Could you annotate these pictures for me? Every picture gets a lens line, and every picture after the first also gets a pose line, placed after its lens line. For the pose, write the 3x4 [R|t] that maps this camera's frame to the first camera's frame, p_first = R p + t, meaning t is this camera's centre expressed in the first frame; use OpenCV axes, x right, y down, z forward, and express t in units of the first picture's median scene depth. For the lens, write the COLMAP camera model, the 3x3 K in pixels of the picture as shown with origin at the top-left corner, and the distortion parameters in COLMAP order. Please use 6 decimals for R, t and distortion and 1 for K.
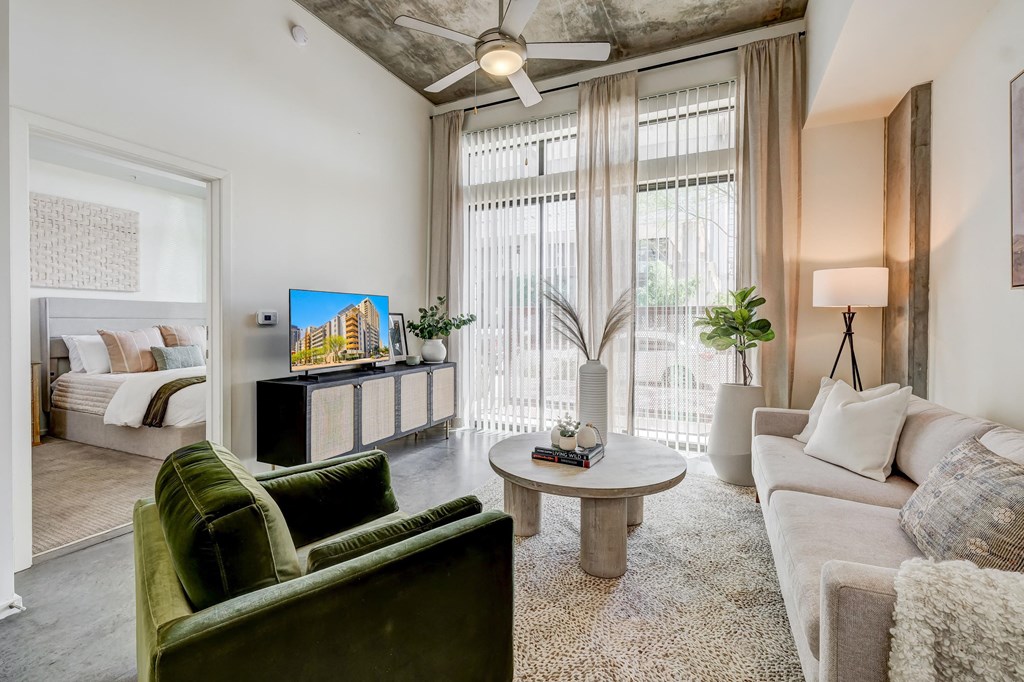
lens RADIAL K [[457.2, 0, 517.8], [0, 457.2, 325.8], [0, 0, 1]] dist [0.000199, 0.000091]
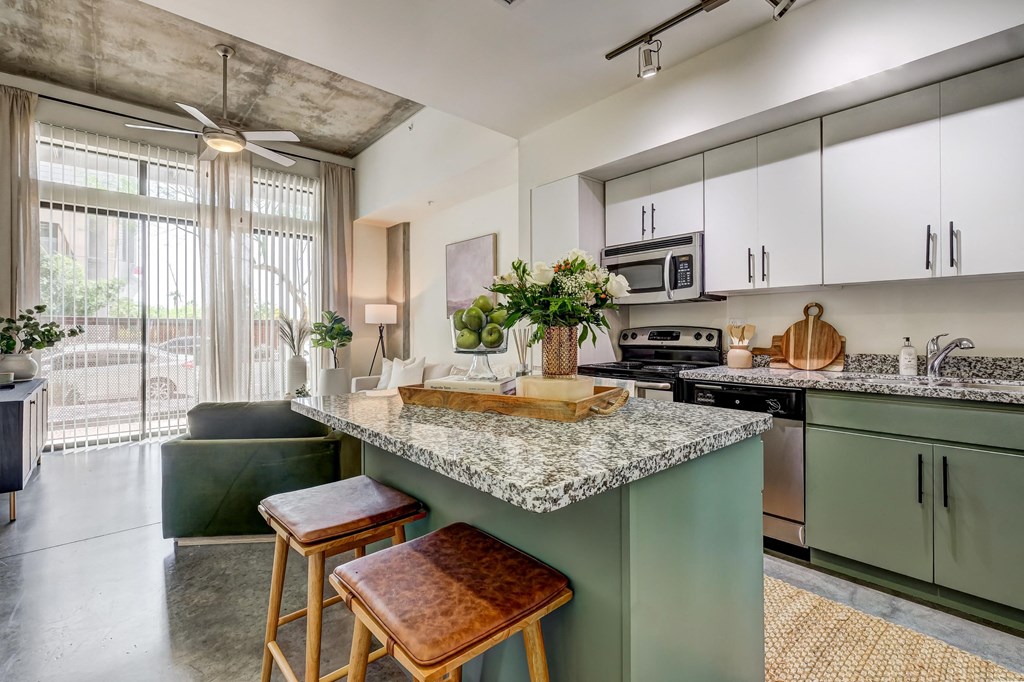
lens RADIAL K [[471.2, 0, 516.7], [0, 471.2, 338.4], [0, 0, 1]] dist [-0.001099, -0.000203]
pose [[0.385598, -0.018495, 0.922482, -0.773908], [0.013162, 0.999808, 0.014544, 0.000224], [-0.922573, 0.006533, 0.385767, -0.266889]]
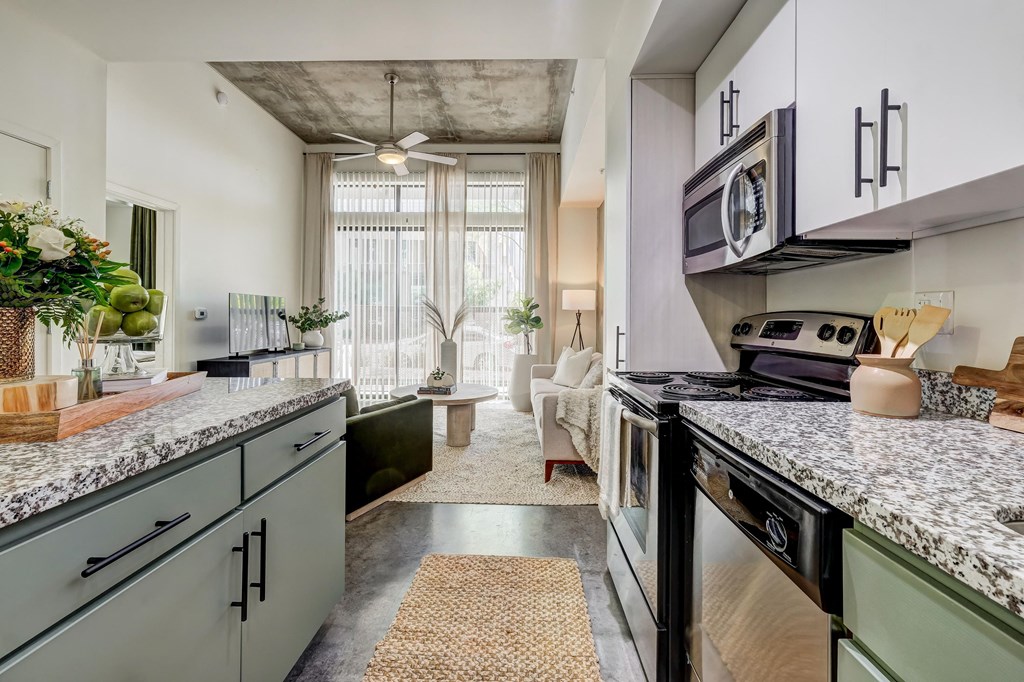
lens RADIAL K [[457.2, 0, 517.8], [0, 457.2, 325.8], [0, 0, 1]] dist [0.000199, 0.000091]
pose [[0.916207, -0.003890, 0.400685, -0.209578], [-0.000132, 0.999950, 0.010010, 0.004103], [-0.400704, -0.009224, 0.916161, -0.510217]]
